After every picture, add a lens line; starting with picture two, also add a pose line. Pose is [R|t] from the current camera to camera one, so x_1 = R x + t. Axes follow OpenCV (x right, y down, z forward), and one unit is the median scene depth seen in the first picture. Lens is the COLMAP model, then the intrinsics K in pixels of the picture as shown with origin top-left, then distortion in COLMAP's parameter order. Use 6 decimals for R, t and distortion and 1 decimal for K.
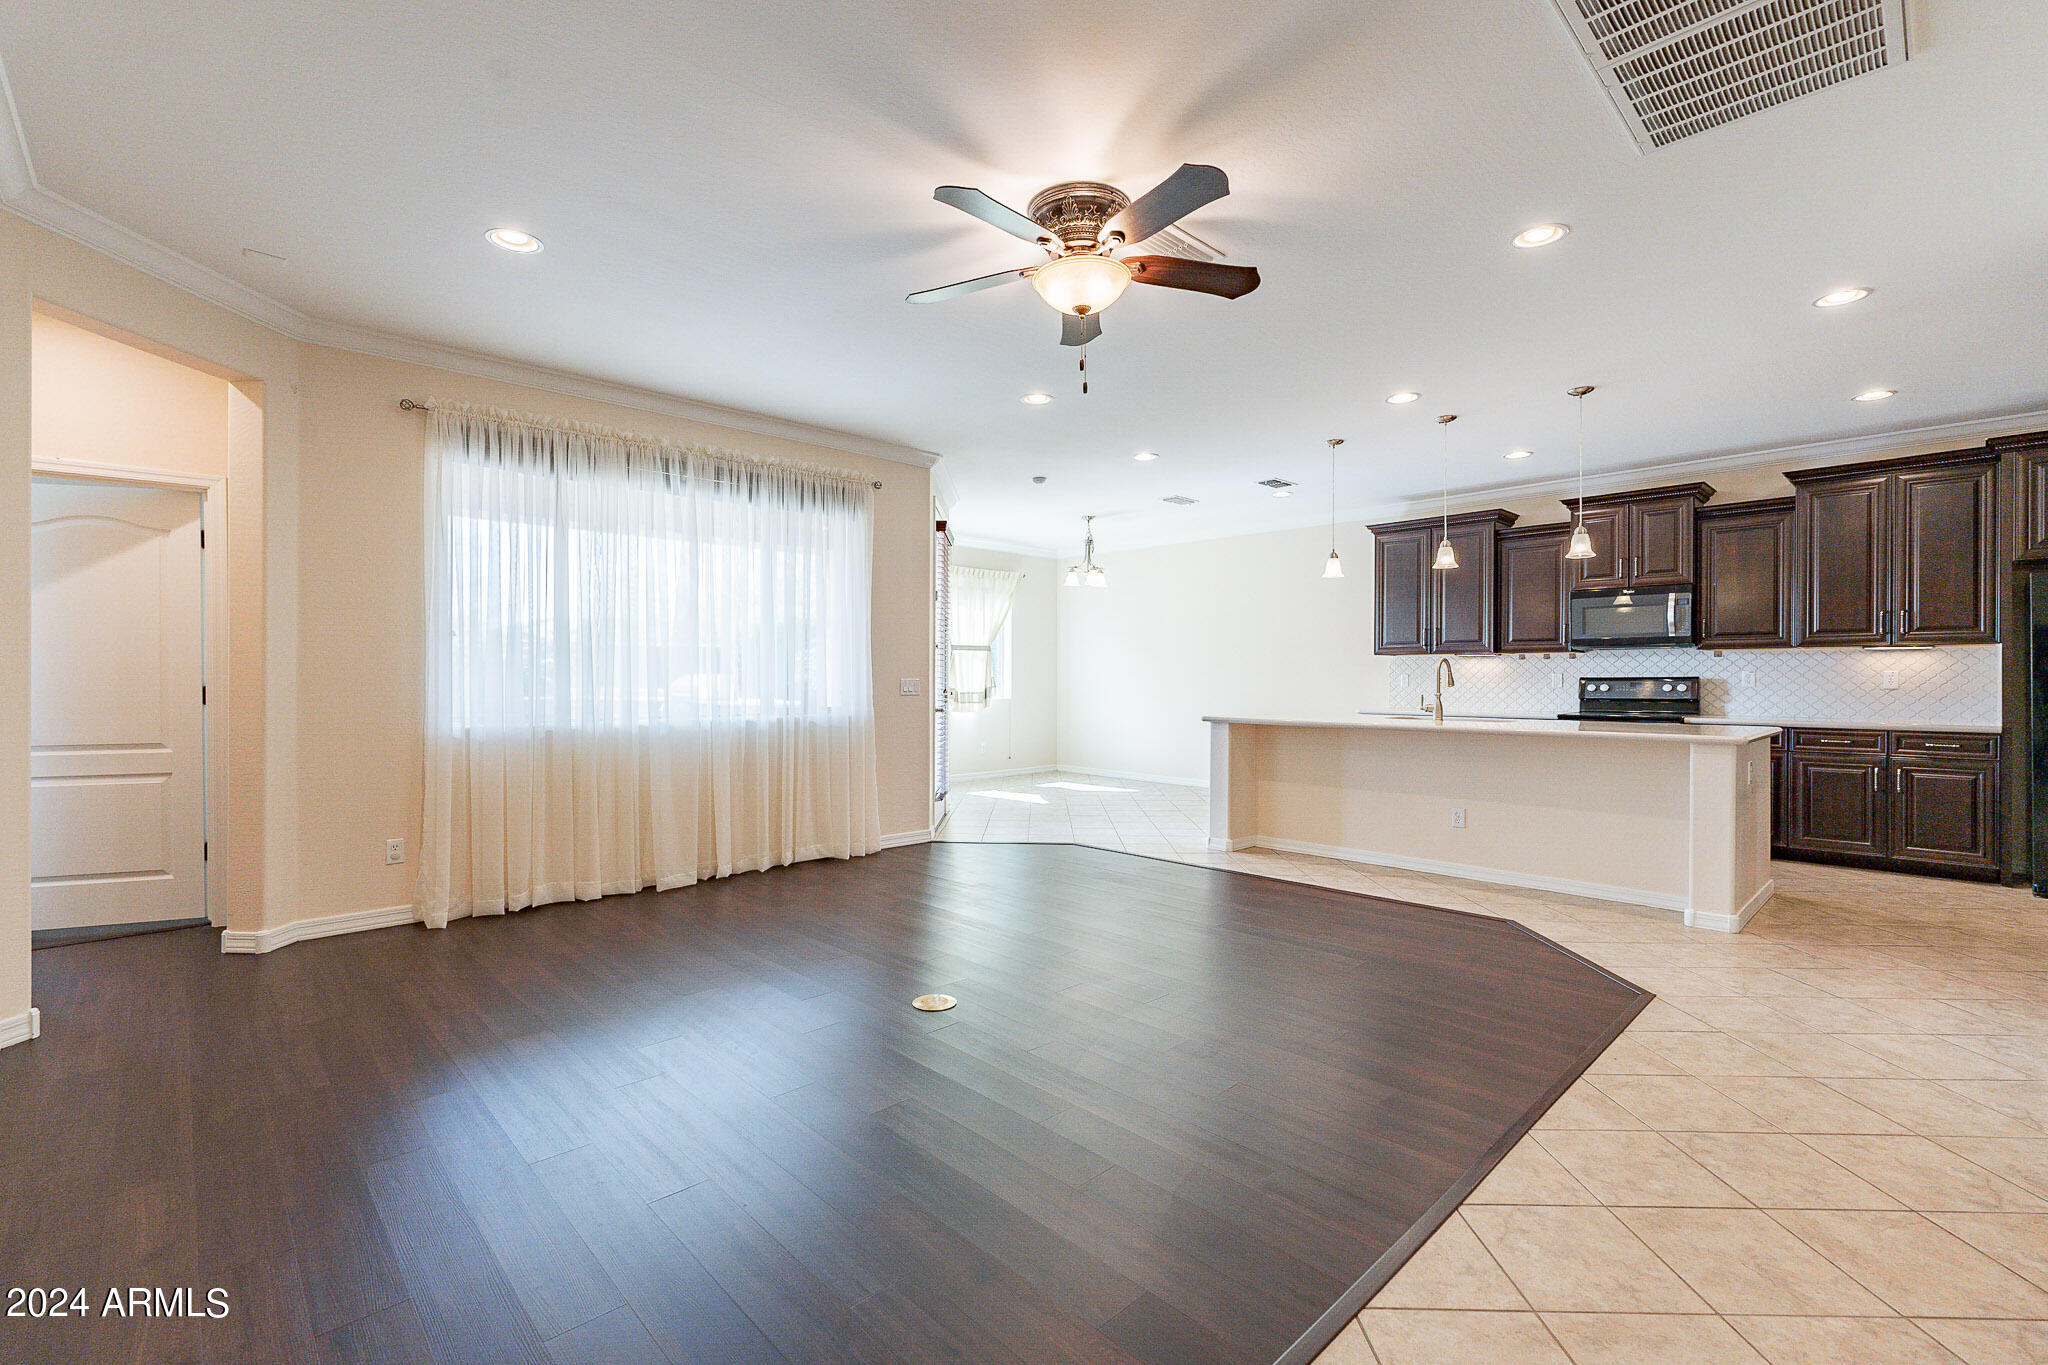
lens RADIAL K [[893.8, 0, 983.2], [0, 893.8, 680.8], [0, 0, 1]] dist [-0.002763, -0.000504]
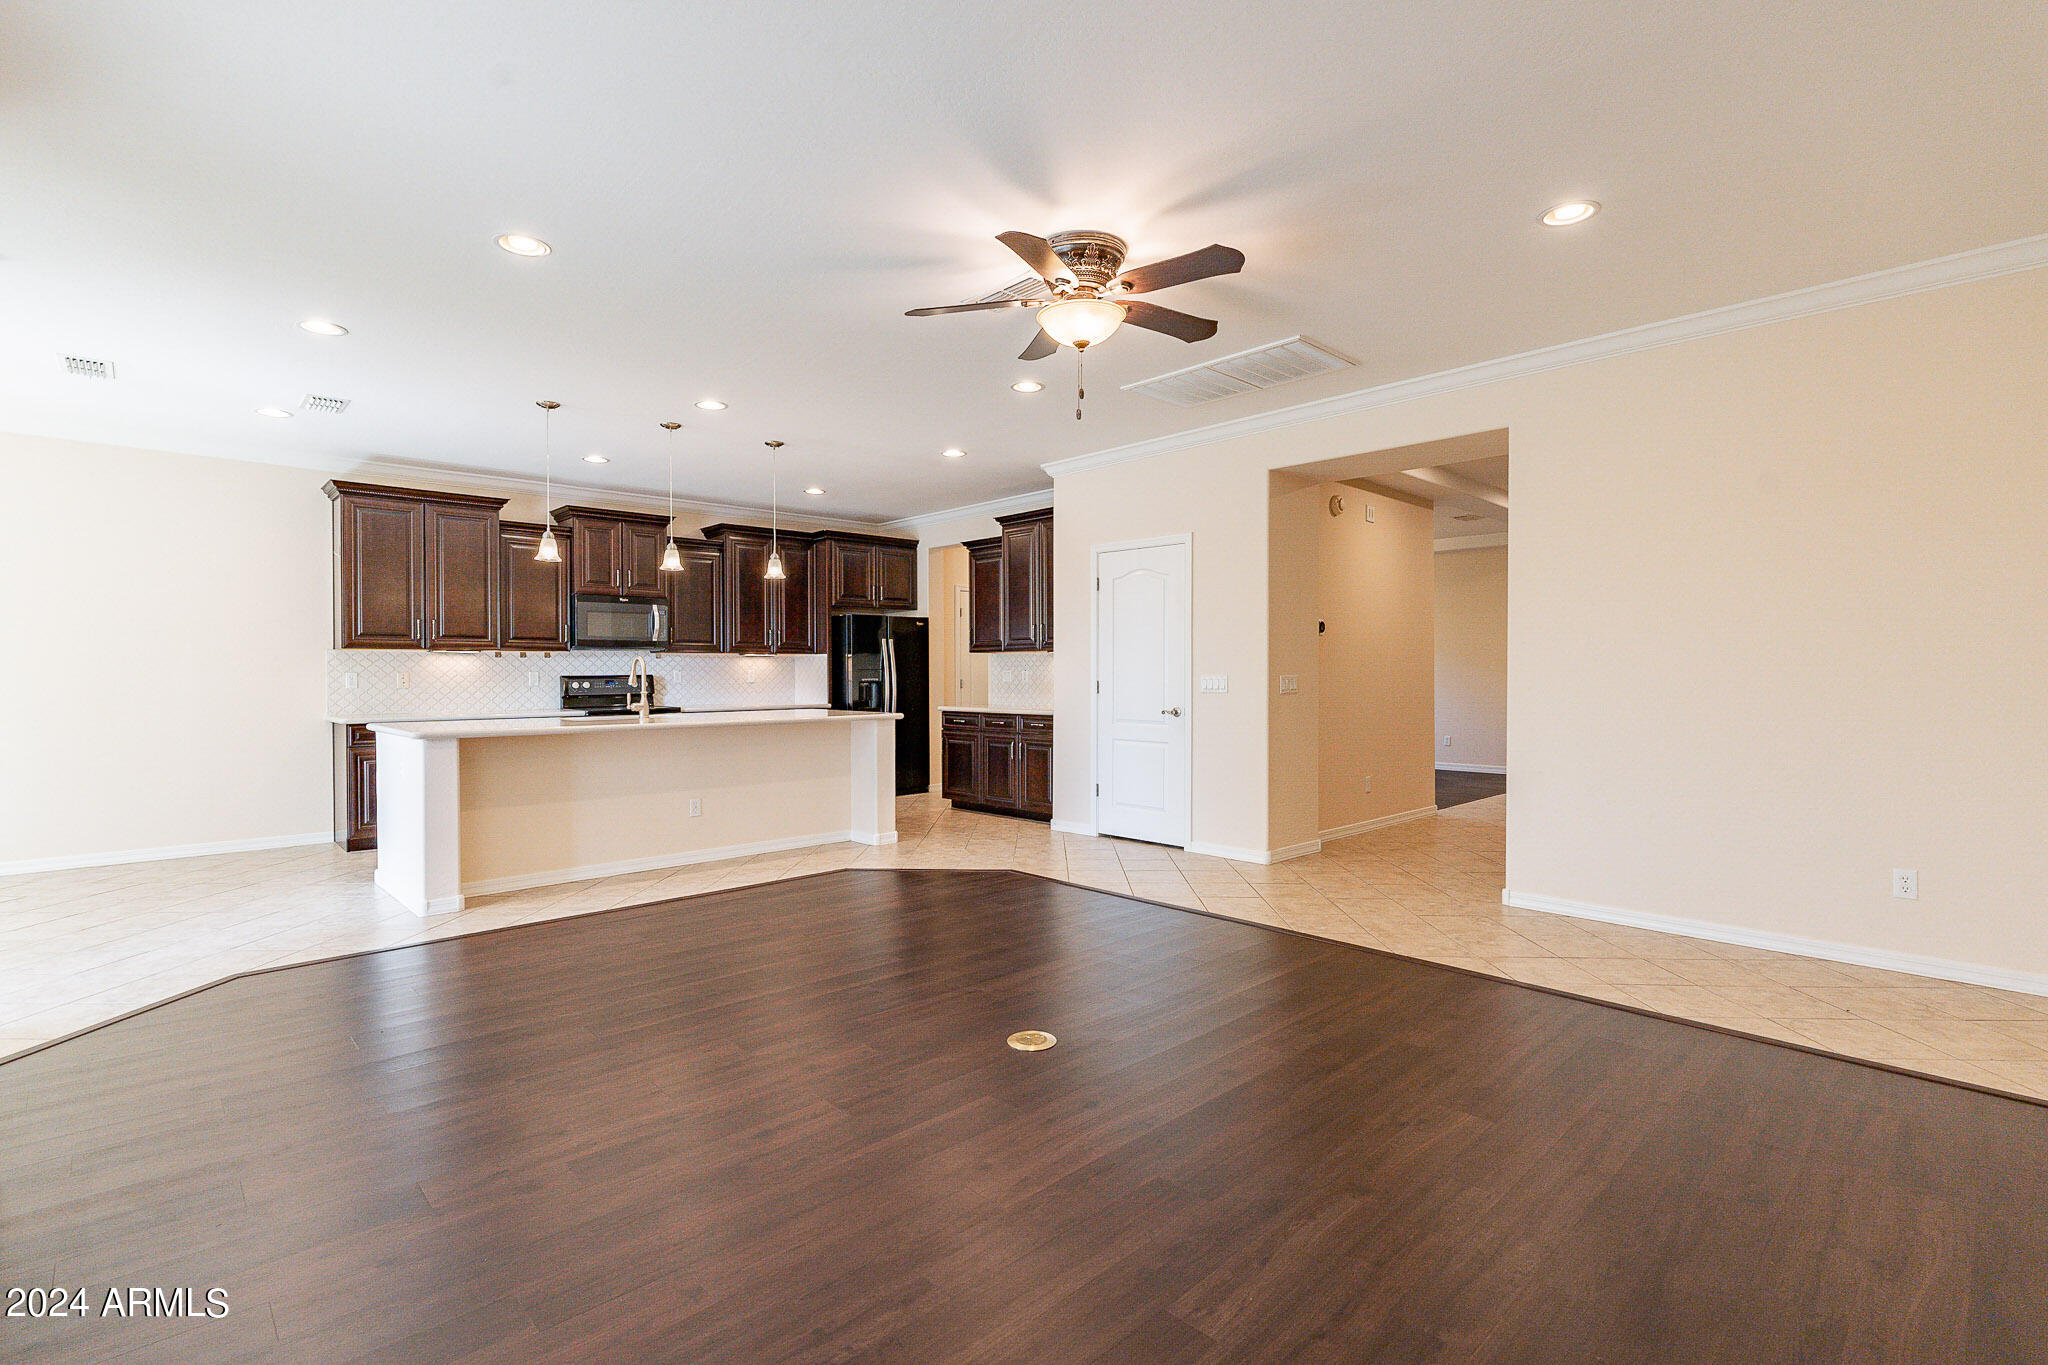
lens RADIAL K [[949.8, 0, 1030.8], [0, 949.8, 673.8], [0, 0, 1]] dist [0.019029, 0.000157]
pose [[-0.024718, -0.000340, 0.999694, -0.551273], [0.008896, 0.999960, 0.000560, -0.002166], [-0.999655, 0.008907, -0.024714, 0.562177]]
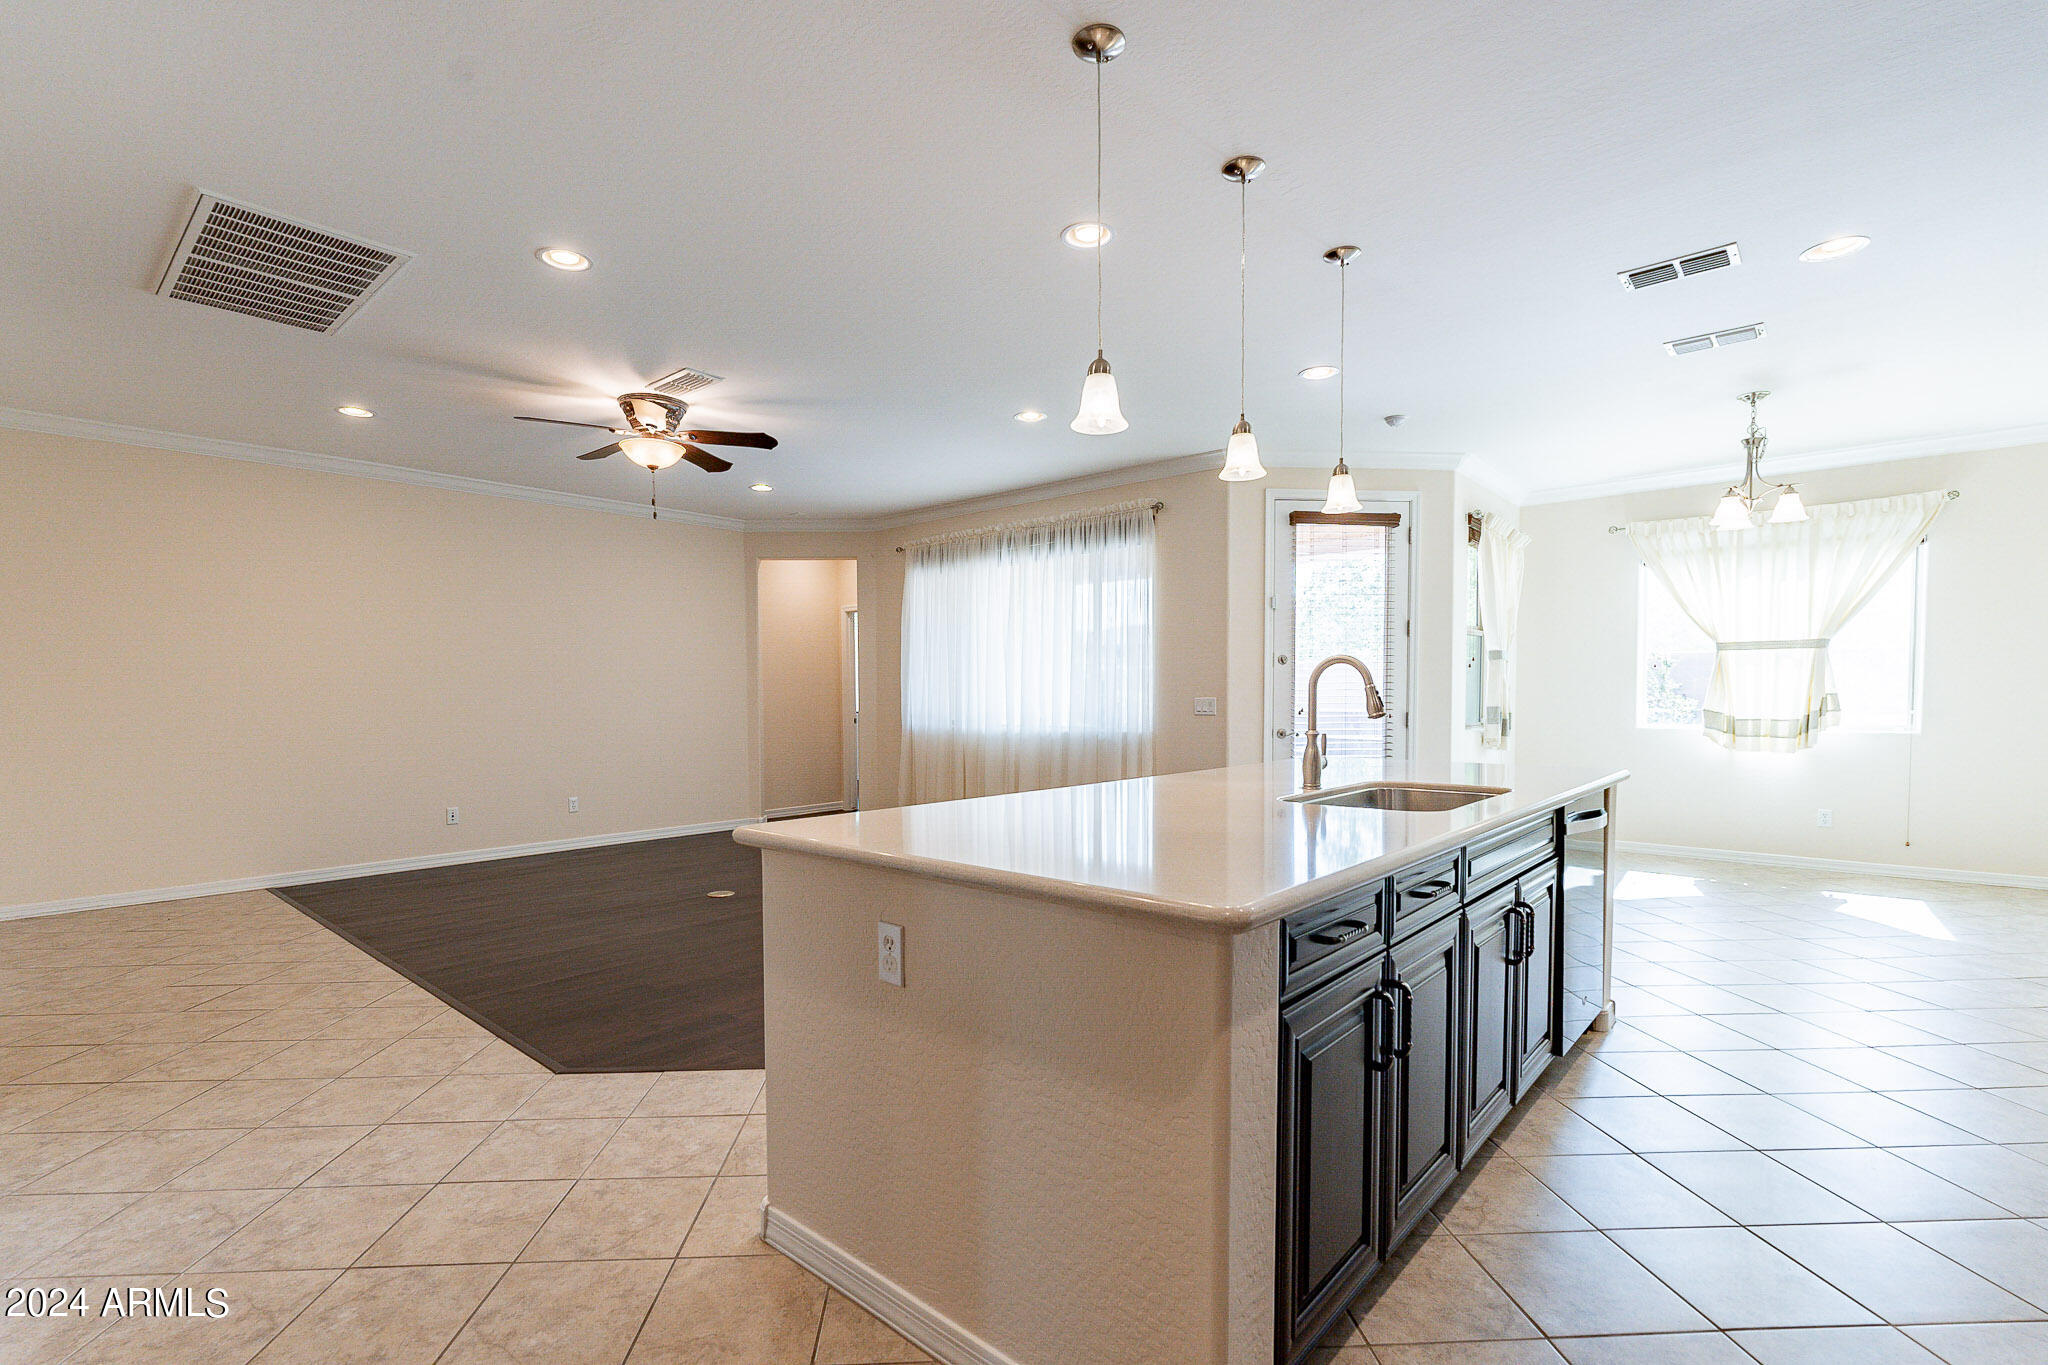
lens RADIAL K [[893.8, 0, 997.4], [0, 893.8, 728.2], [0, 0, 1]] dist [-0.002763, -0.000504]
pose [[0.111530, 0.036119, -0.993104, 0.886754], [-0.000481, 0.999341, 0.036292, -0.004174], [0.993761, -0.003570, 0.111474, 0.717936]]
